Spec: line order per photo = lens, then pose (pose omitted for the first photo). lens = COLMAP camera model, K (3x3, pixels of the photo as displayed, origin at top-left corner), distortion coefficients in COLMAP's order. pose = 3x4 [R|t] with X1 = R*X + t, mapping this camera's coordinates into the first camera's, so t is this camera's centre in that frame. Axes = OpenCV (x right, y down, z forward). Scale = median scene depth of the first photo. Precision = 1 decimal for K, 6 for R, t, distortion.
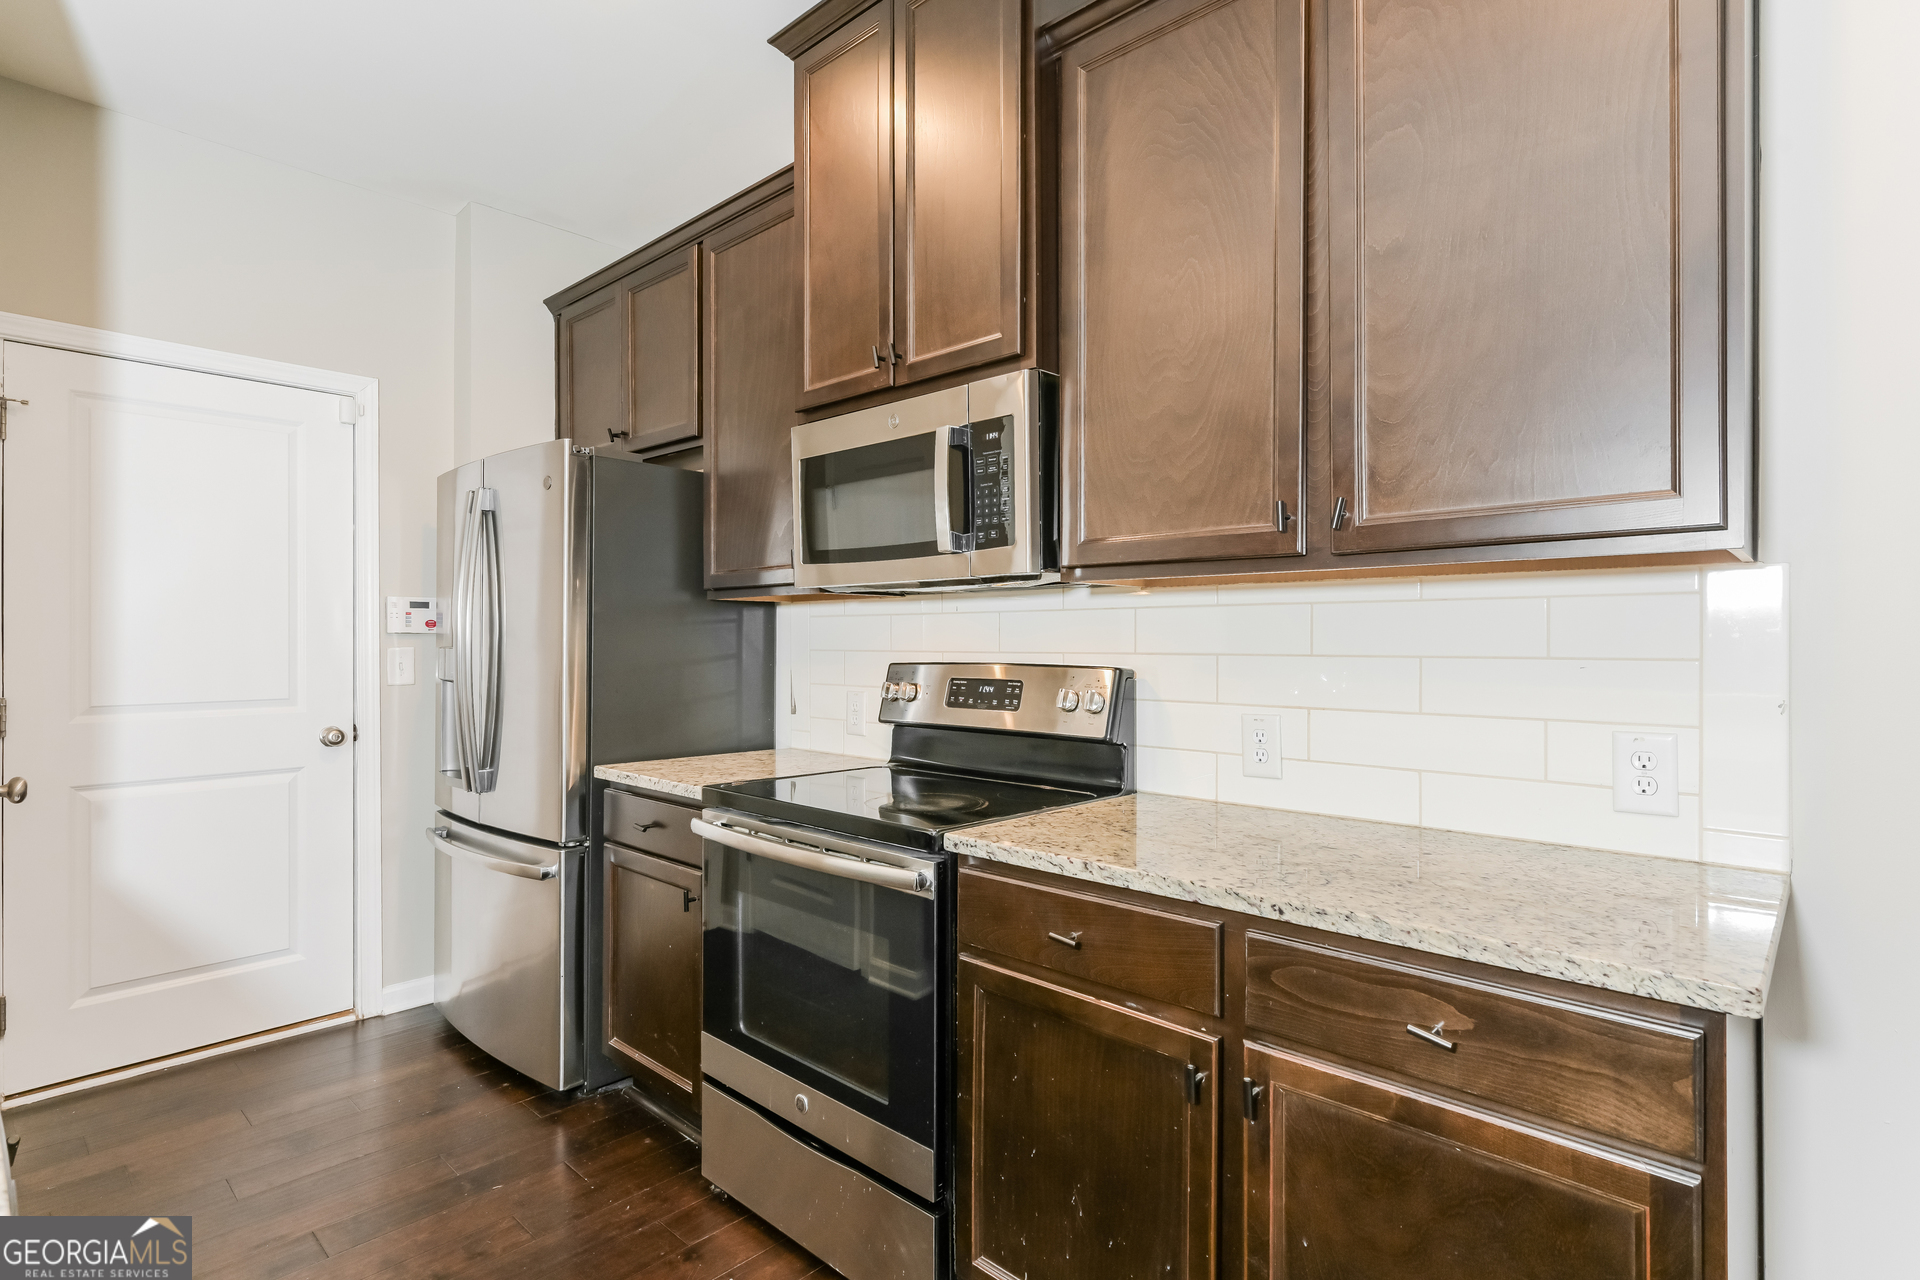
lens RADIAL K [[942.0, 0, 965.1], [0, 942.0, 635.4], [0, 0, 1]] dist [-0.000563, -0.000193]
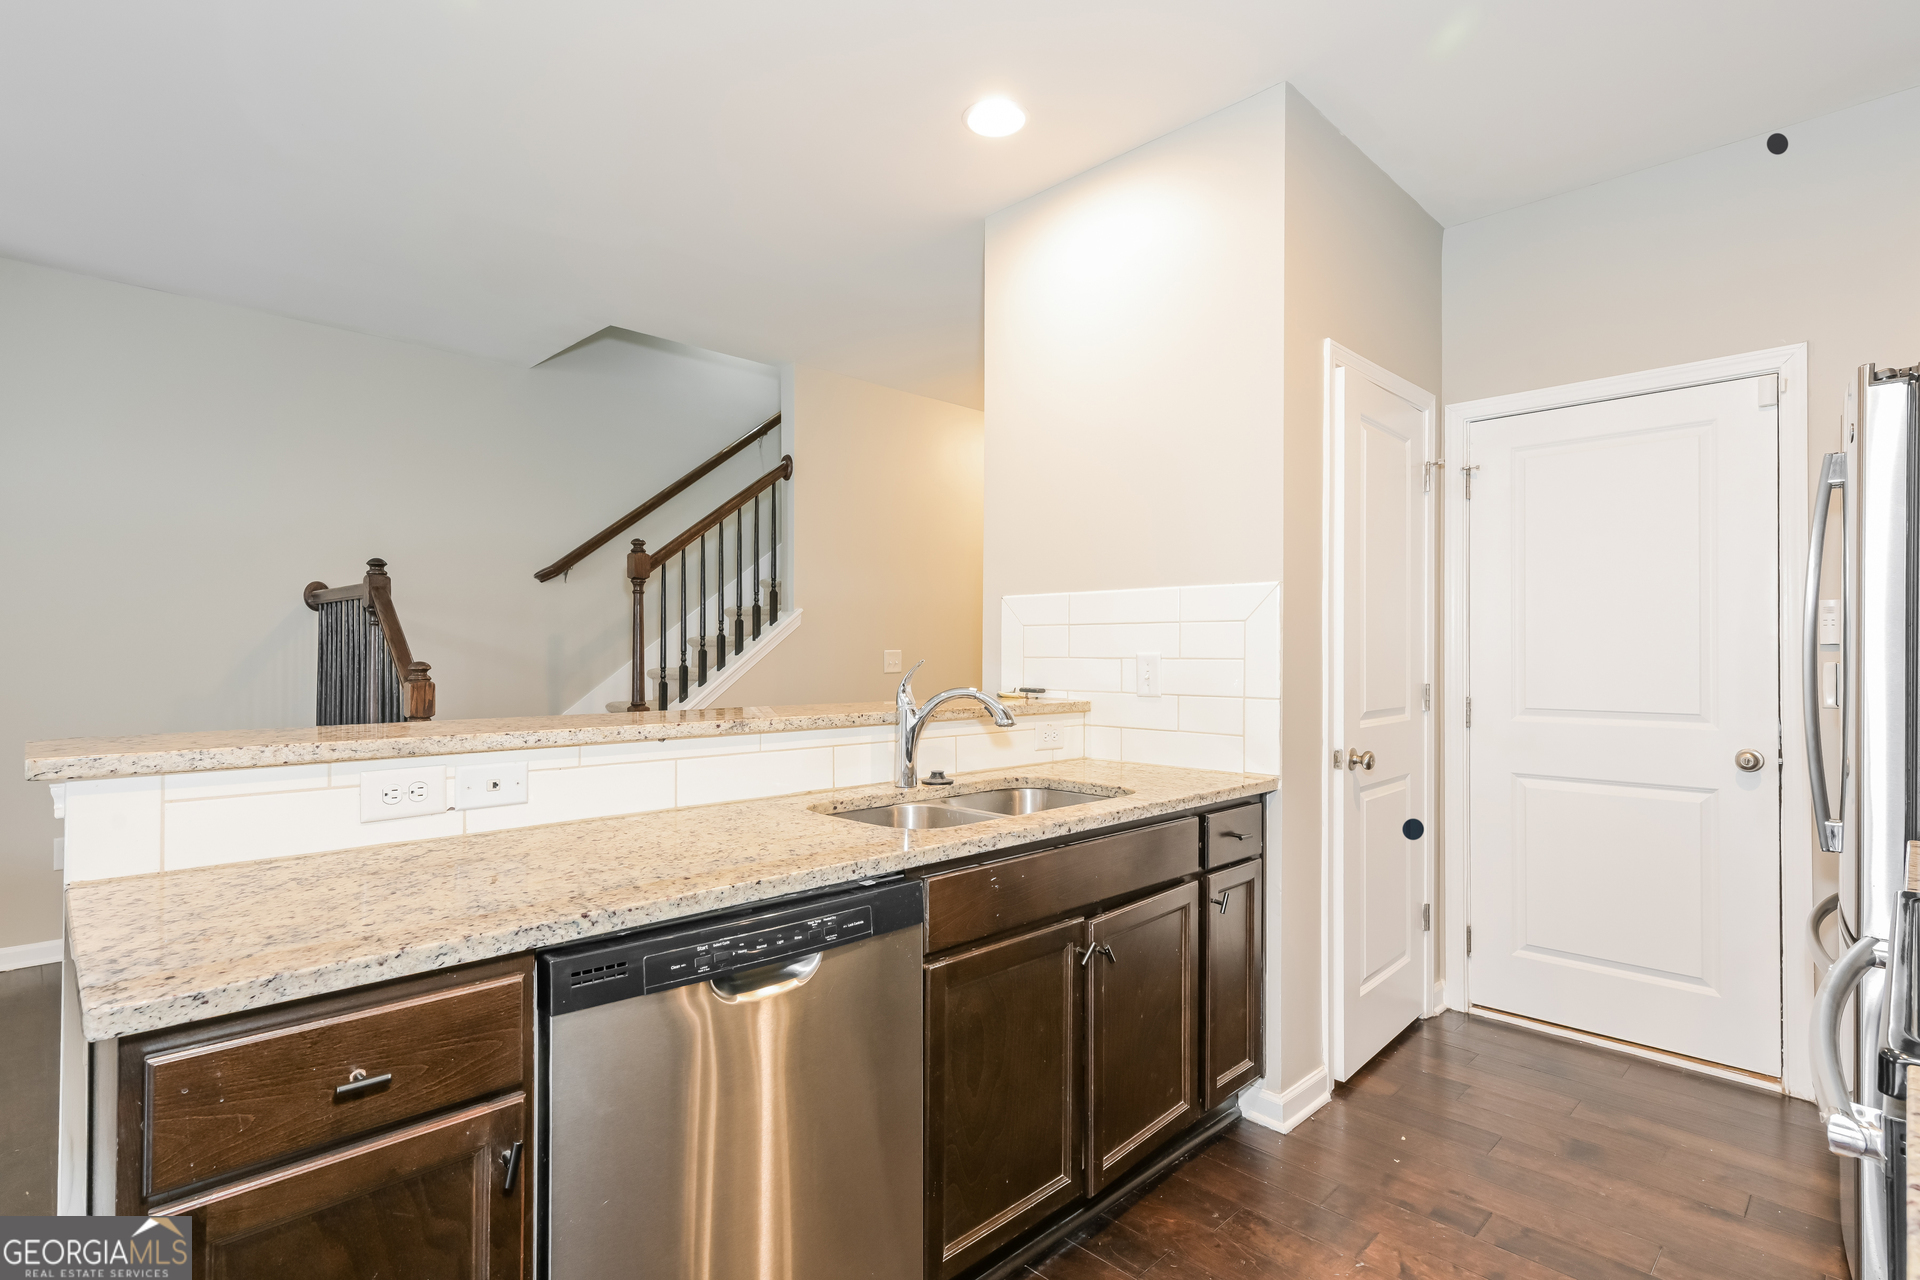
lens RADIAL K [[942.0, 0, 965.0], [0, 942.0, 646.0], [0, 0, 1]] dist [-0.000563, -0.000193]
pose [[-0.043263, -0.001762, -0.999062, 0.257503], [0.003707, 0.999991, -0.001924, -0.002527], [0.999057, -0.003787, -0.043256, 0.301431]]
